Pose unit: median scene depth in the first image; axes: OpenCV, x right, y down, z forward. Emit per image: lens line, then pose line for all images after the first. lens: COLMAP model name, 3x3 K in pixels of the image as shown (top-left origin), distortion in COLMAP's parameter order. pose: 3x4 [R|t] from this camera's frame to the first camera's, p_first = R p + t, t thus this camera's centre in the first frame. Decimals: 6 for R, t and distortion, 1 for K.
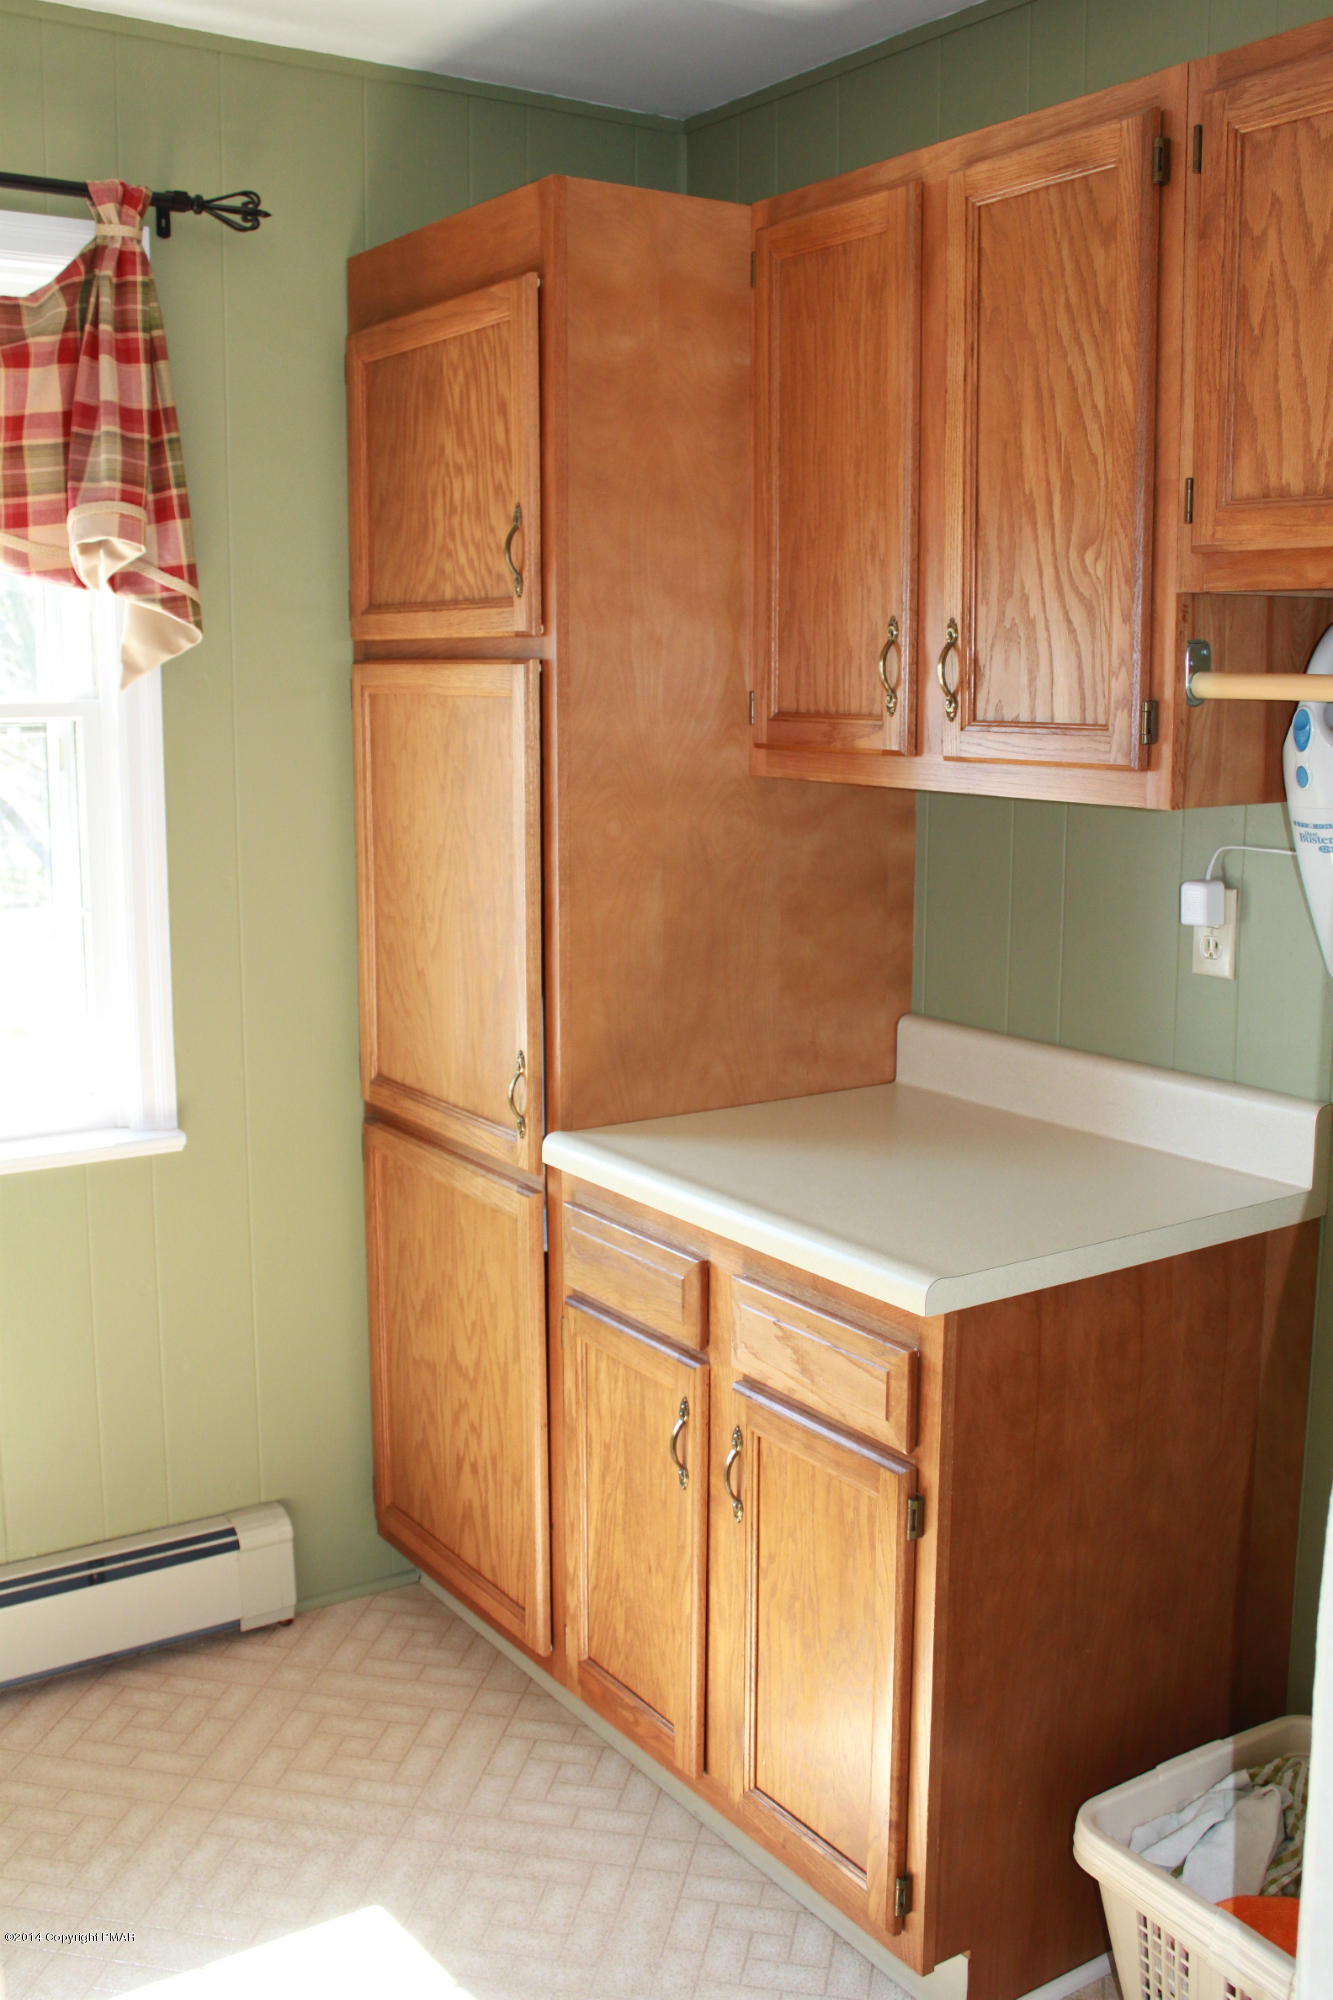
lens RADIAL K [[1952.3, 0, 666.5], [0, 1952.3, 1000.0], [0, 0, 1]] dist [-0.099019, -0.001018]
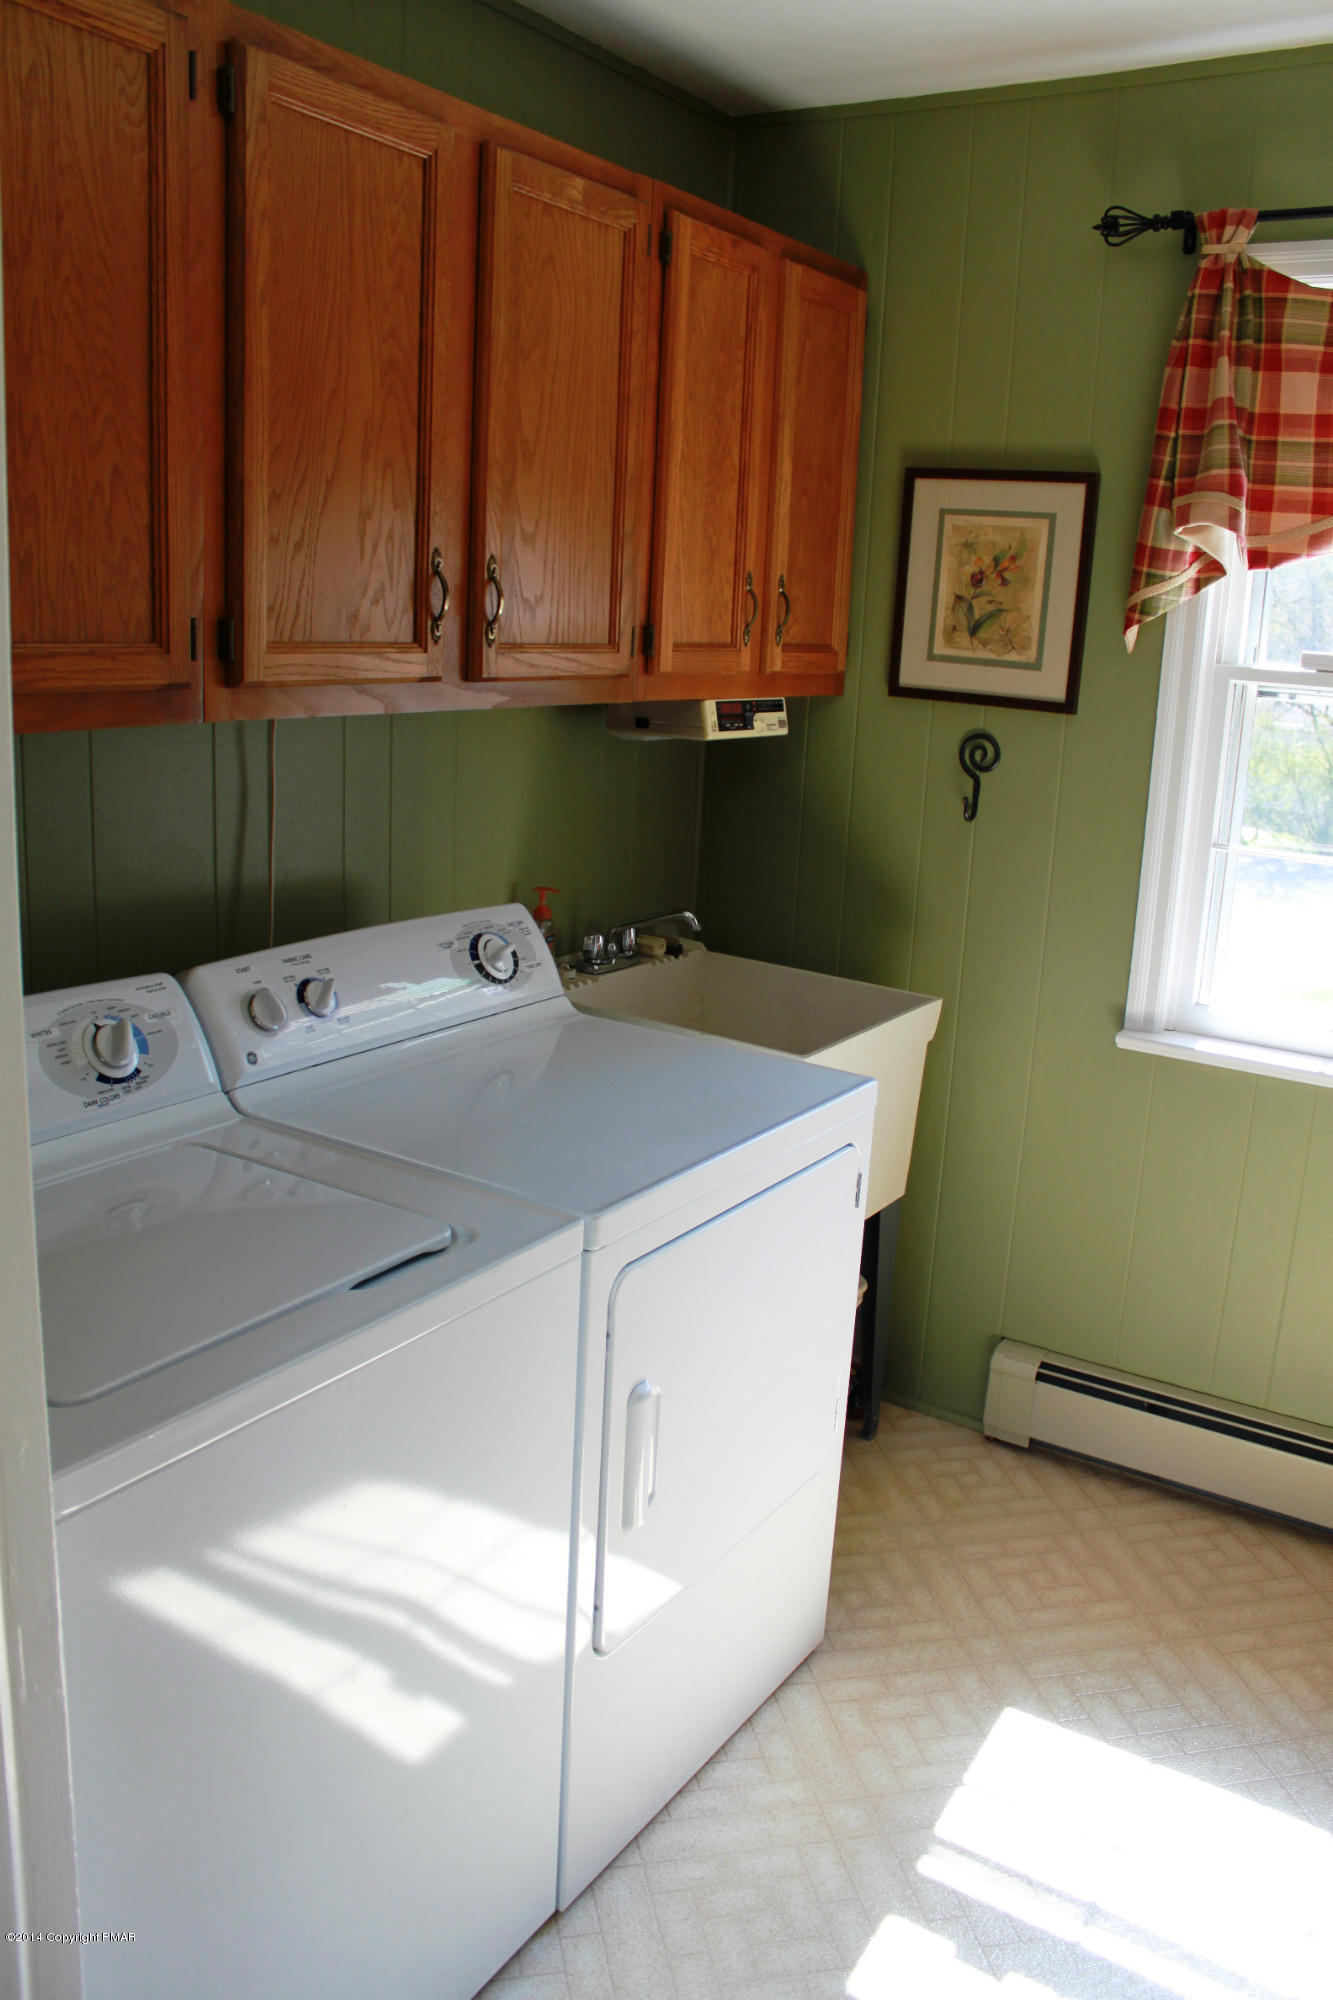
lens RADIAL K [[1665.7, 0, 666.5], [0, 1665.7, 1000.0], [0, 0, 1]] dist [-0.069159, 0.007202]
pose [[0.404253, 0.236084, -0.883654, 0.443145], [-0.197680, 0.965832, 0.167606, -0.056360], [0.893030, 0.106925, 0.437109, 0.270215]]
